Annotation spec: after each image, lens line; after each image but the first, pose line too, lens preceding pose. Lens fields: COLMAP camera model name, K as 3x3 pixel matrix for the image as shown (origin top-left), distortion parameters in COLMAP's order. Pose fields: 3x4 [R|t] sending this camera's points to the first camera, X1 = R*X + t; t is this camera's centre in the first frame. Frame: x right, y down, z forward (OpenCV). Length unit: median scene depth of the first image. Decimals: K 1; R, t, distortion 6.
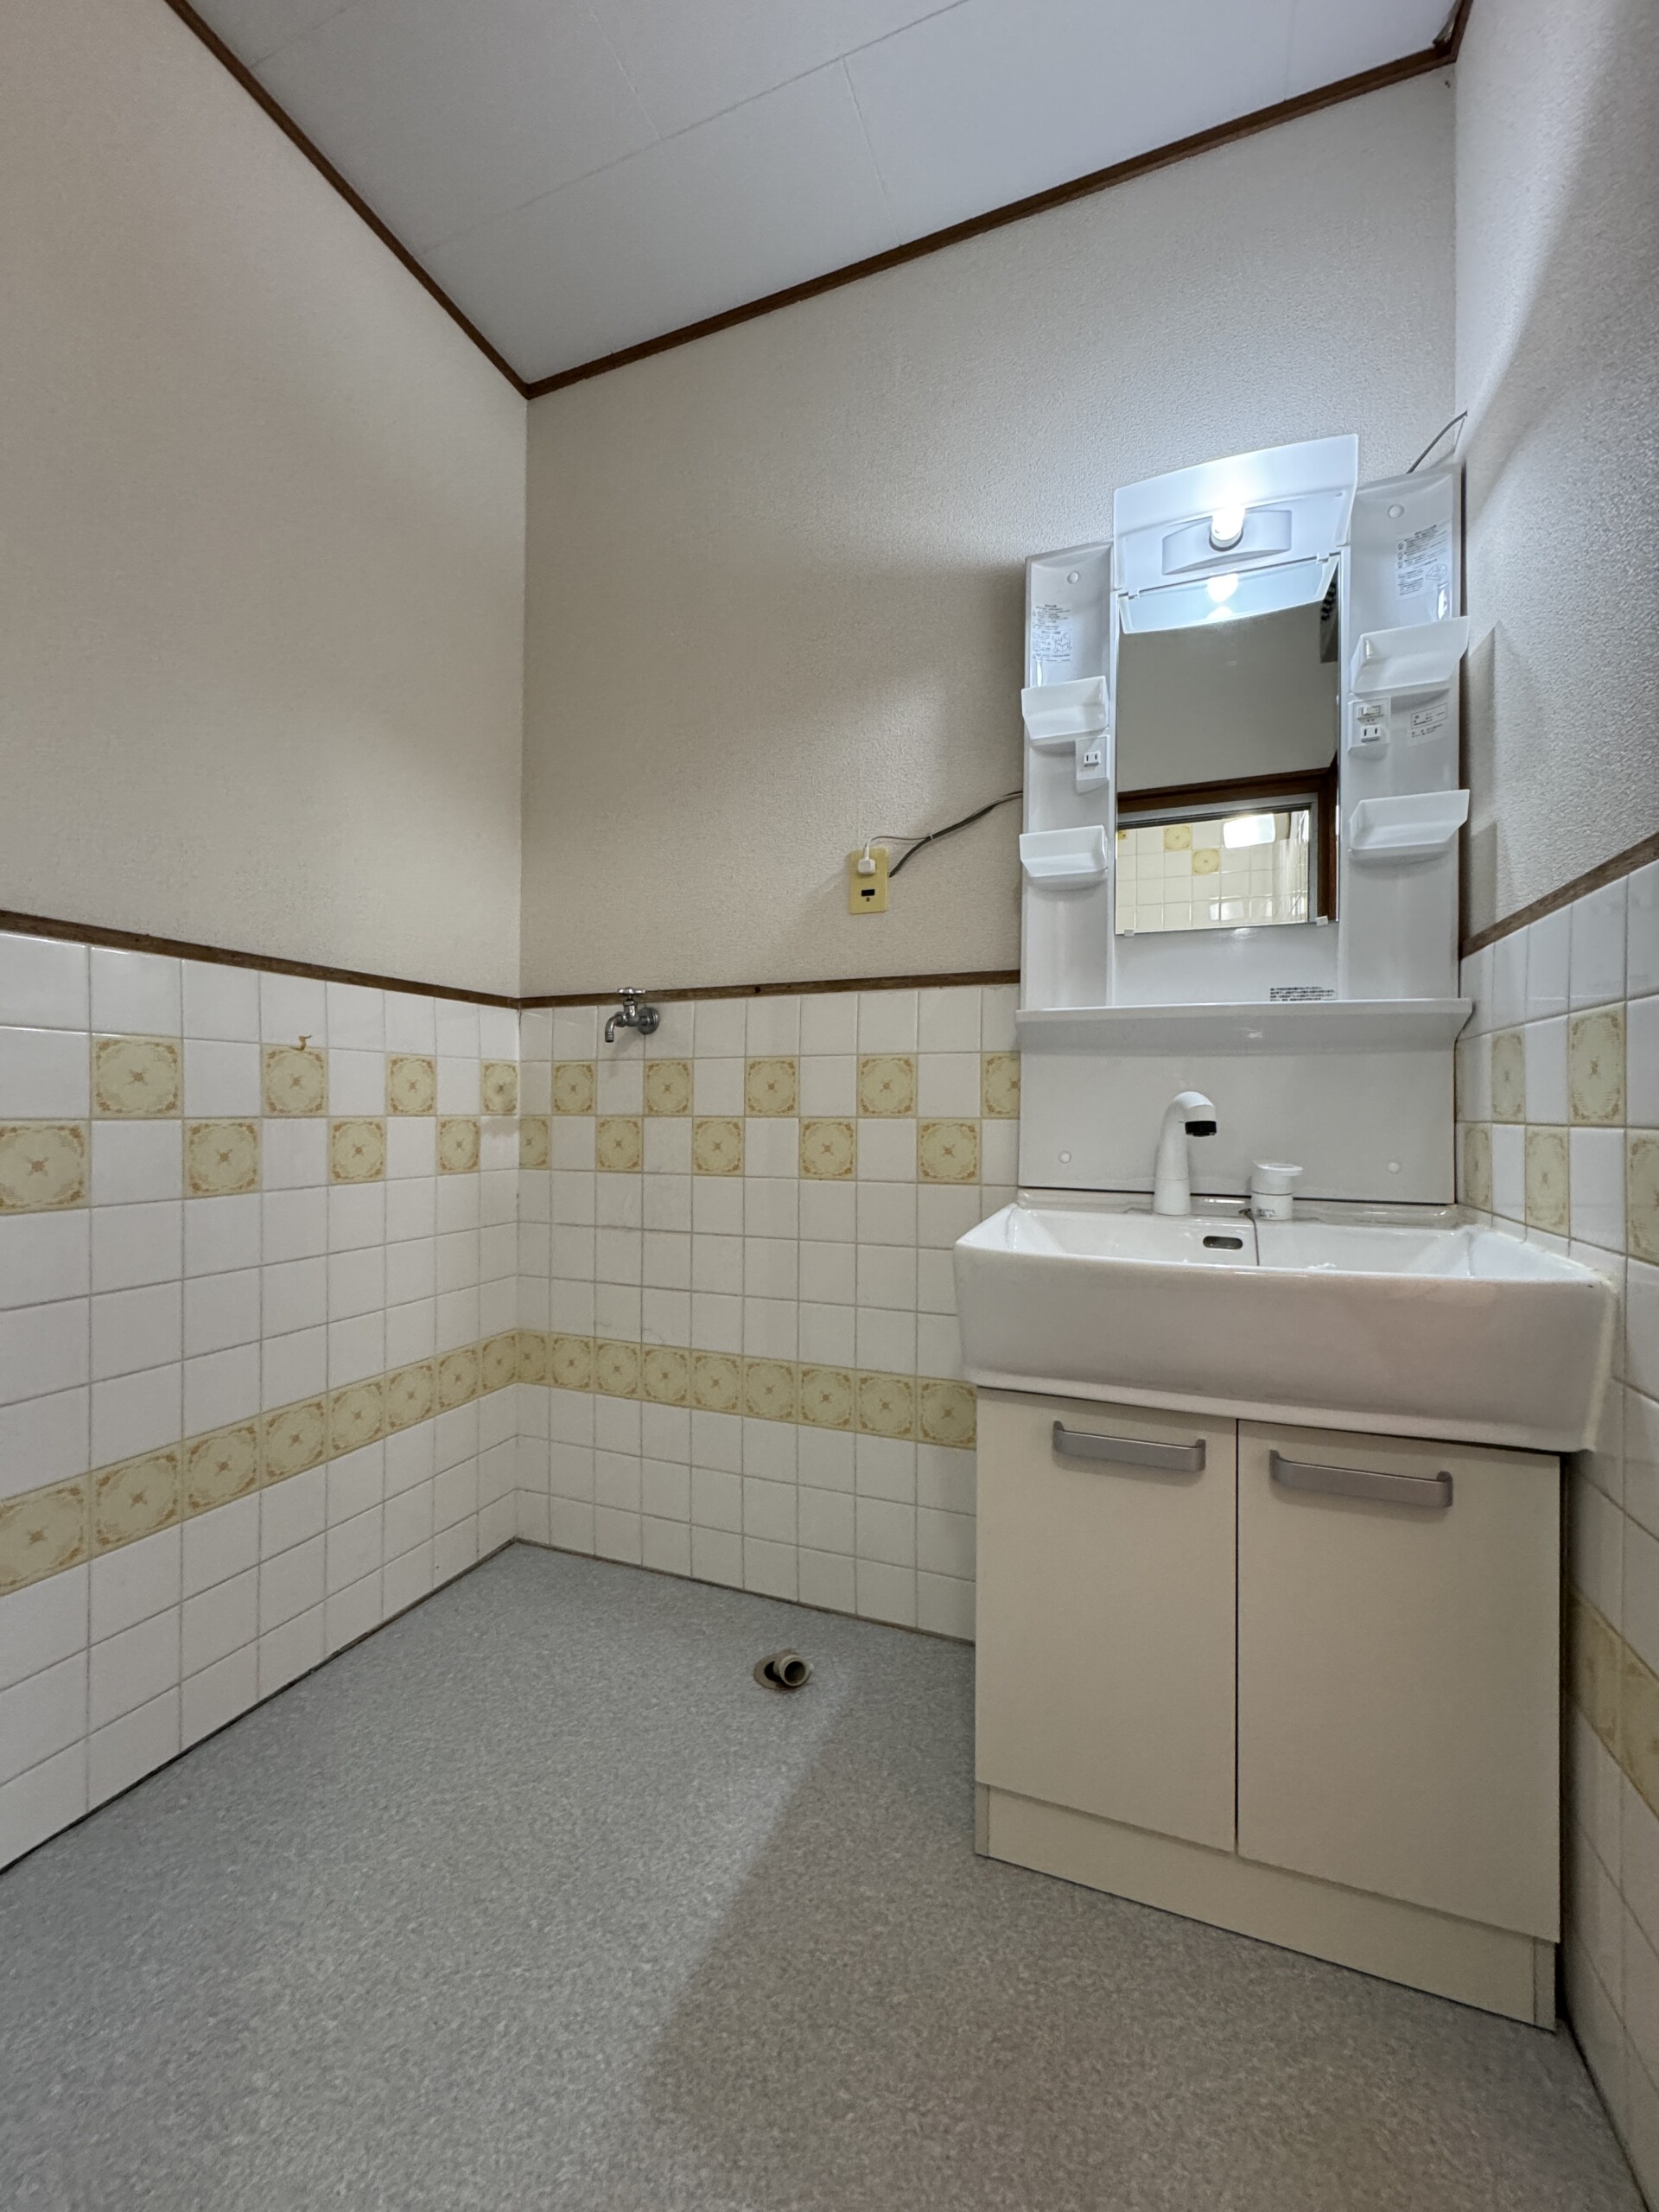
lens RADIAL K [[878.4, 0, 832.8], [0, 878.4, 1104.9], [0, 0, 1]] dist [-0.001787, -0.000035]
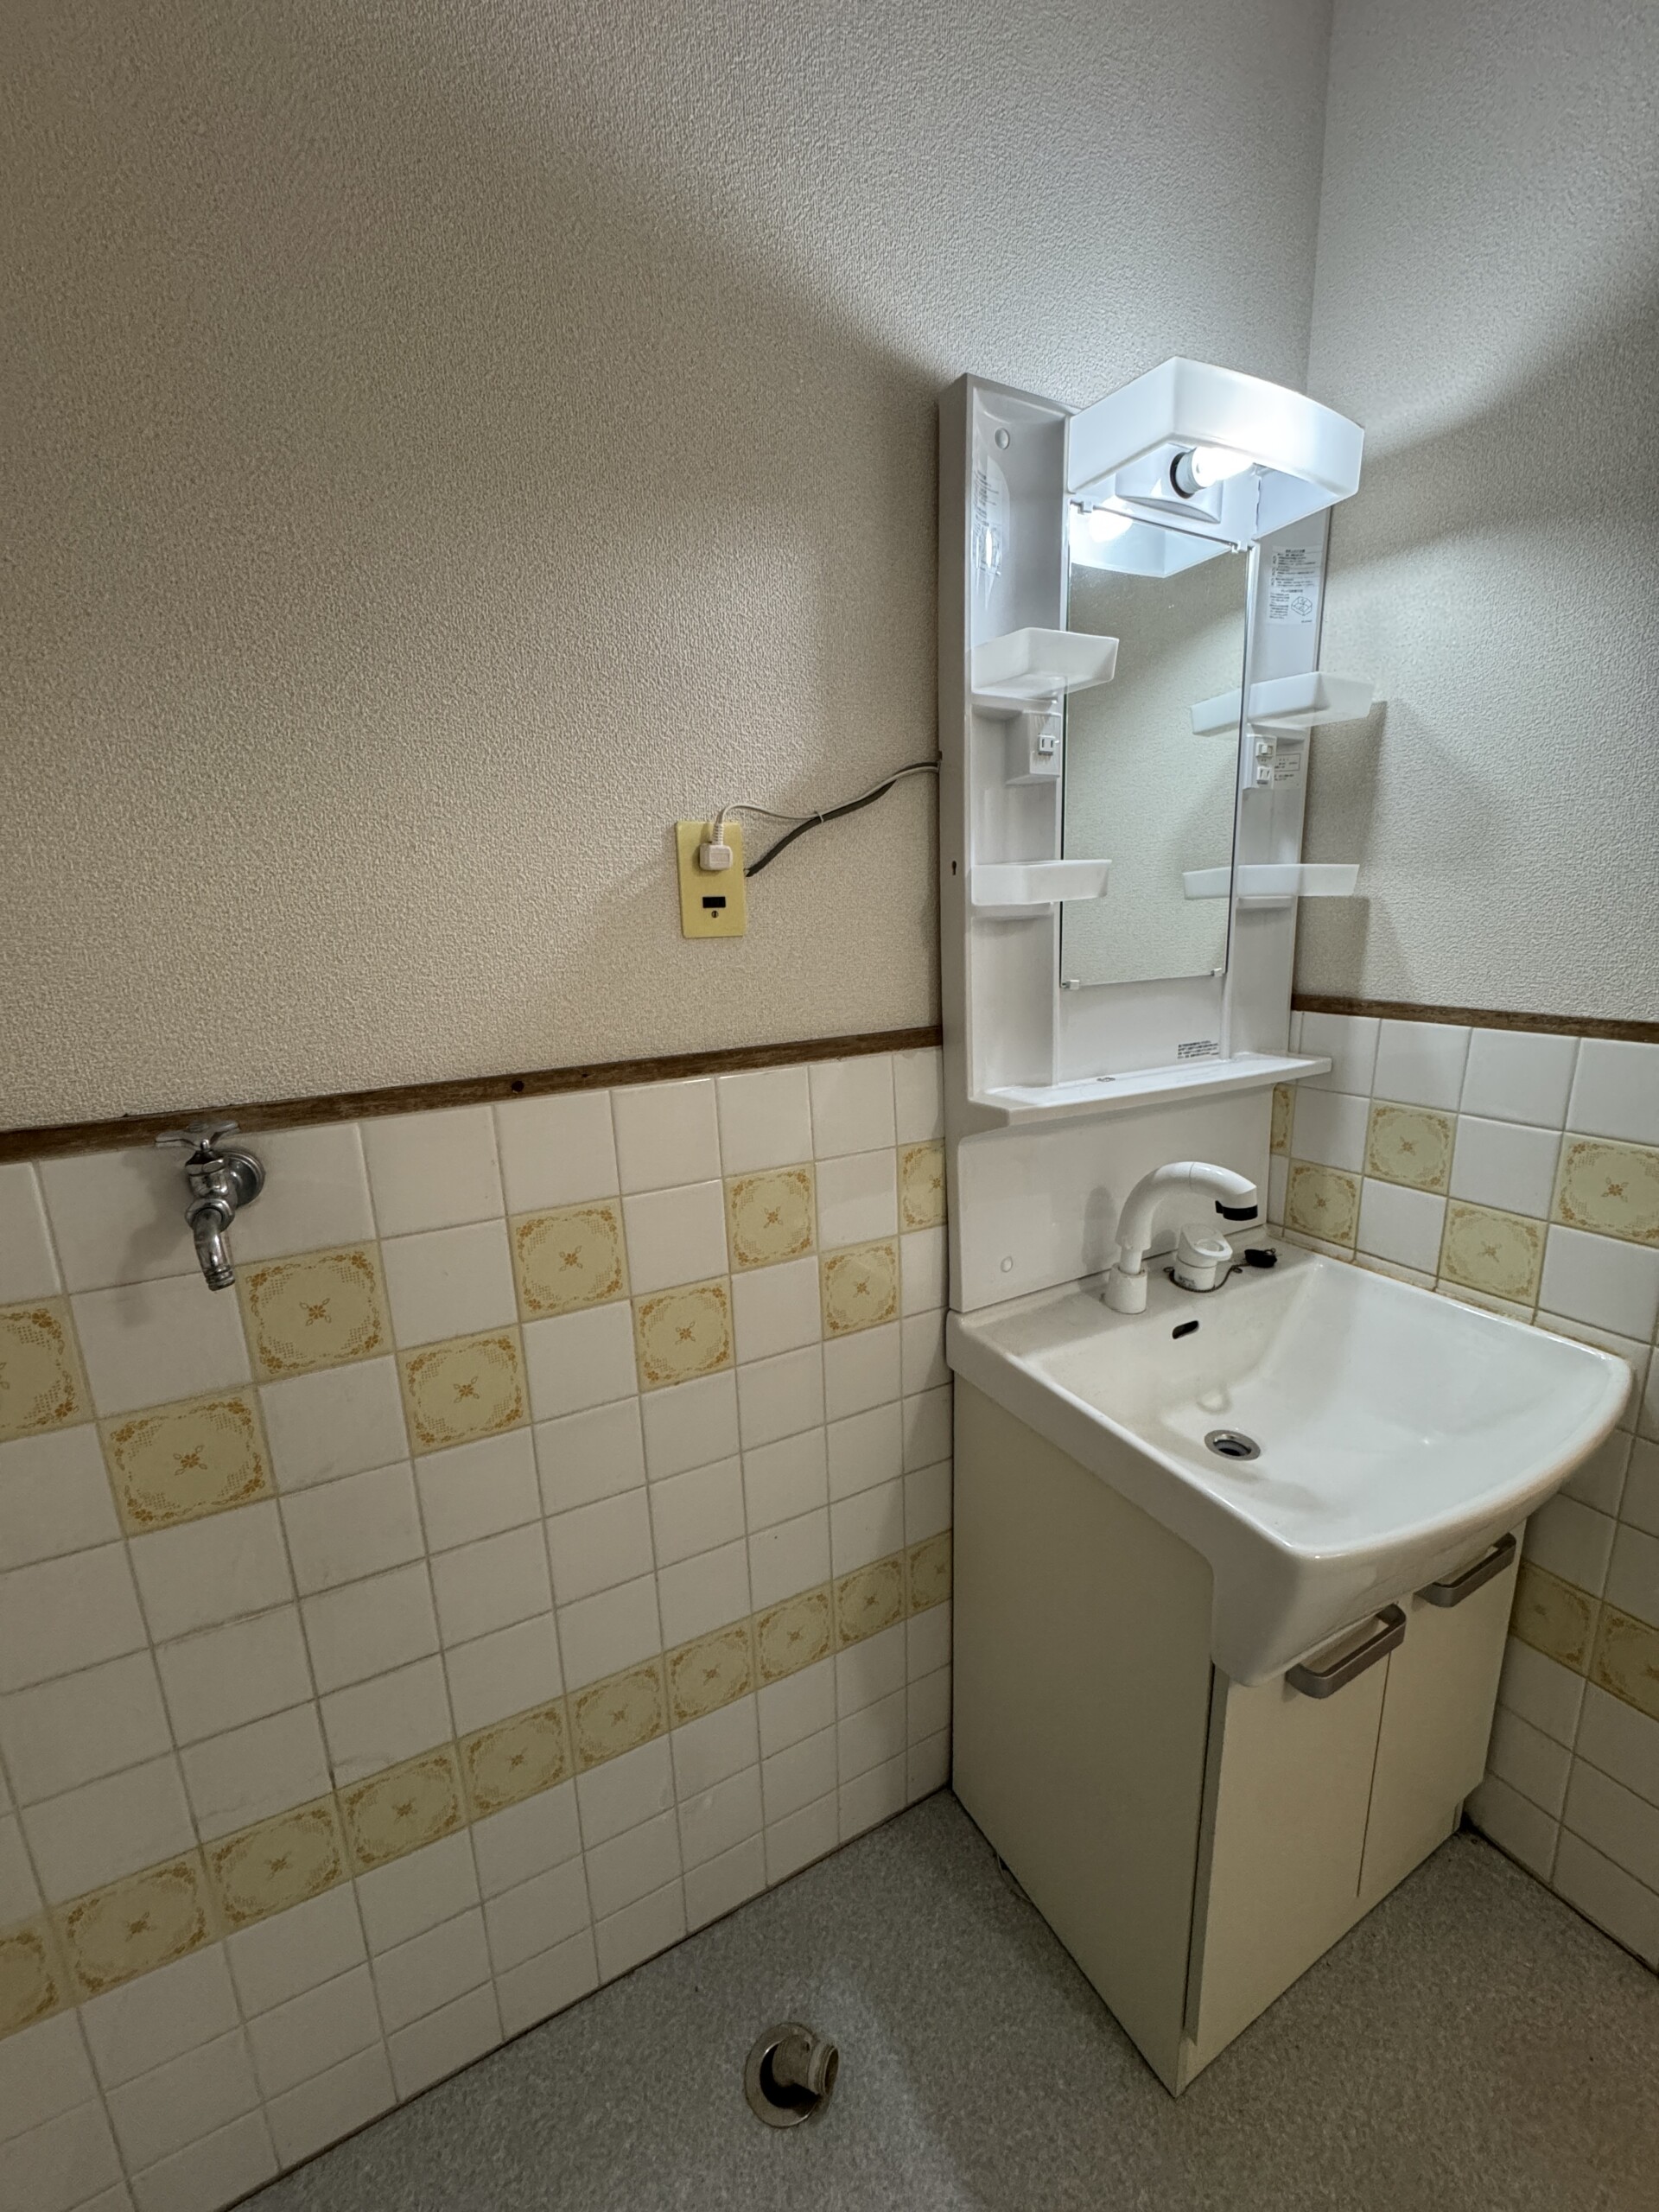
lens RADIAL K [[878.4, 0, 829.4], [0, 878.4, 1107.5], [0, 0, 1]] dist [-0.001787, -0.000035]
pose [[0.645370, -0.193400, 0.738982, -0.374666], [0.029770, 0.973051, 0.228659, -0.247682], [-0.763290, -0.125570, 0.633735, 0.578011]]
